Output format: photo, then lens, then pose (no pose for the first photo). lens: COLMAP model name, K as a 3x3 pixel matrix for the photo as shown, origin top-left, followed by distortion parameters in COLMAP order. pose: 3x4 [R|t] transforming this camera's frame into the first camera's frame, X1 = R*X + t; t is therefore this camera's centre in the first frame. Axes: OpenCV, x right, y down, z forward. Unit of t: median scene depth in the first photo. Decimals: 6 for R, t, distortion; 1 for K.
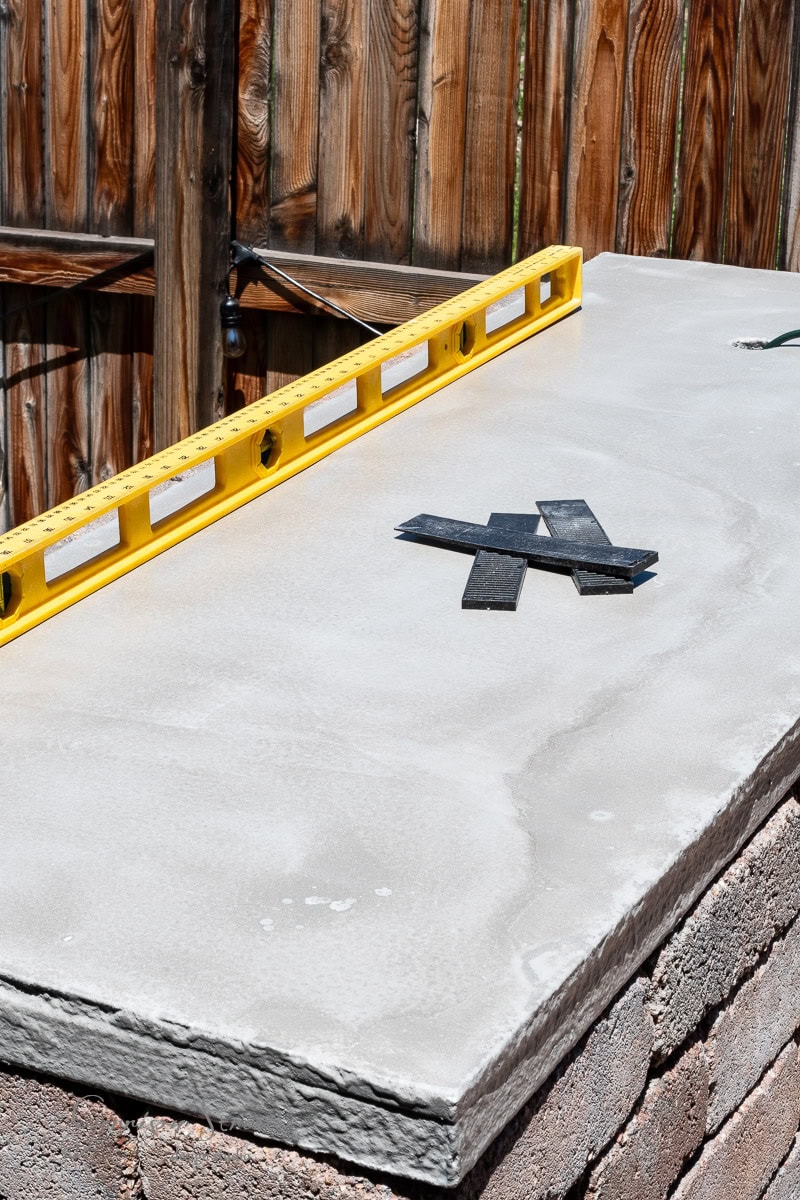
lens RADIAL K [[2628.9, 0, 385.2], [0, 2628.9, 705.7], [0, 0, 1]] dist [-0.066555, 0.000000]
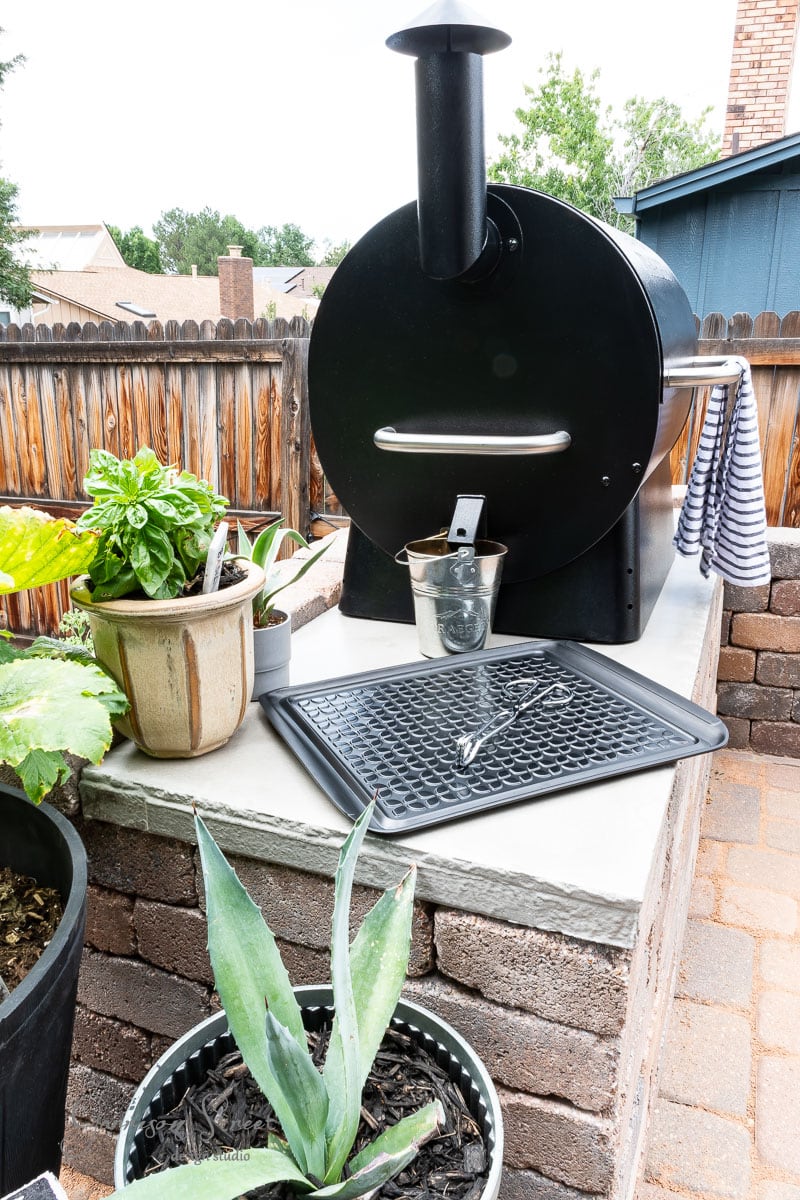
lens RADIAL K [[898.0, 0, 403.7], [0, 898.0, 598.6], [0, 0, 1]] dist [0.001706, -0.039377]
pose [[0.995368, -0.030046, 0.091323, -0.052872], [0.038913, 0.994532, -0.096909, 0.000277], [-0.087912, 0.100014, 0.991095, 0.116481]]
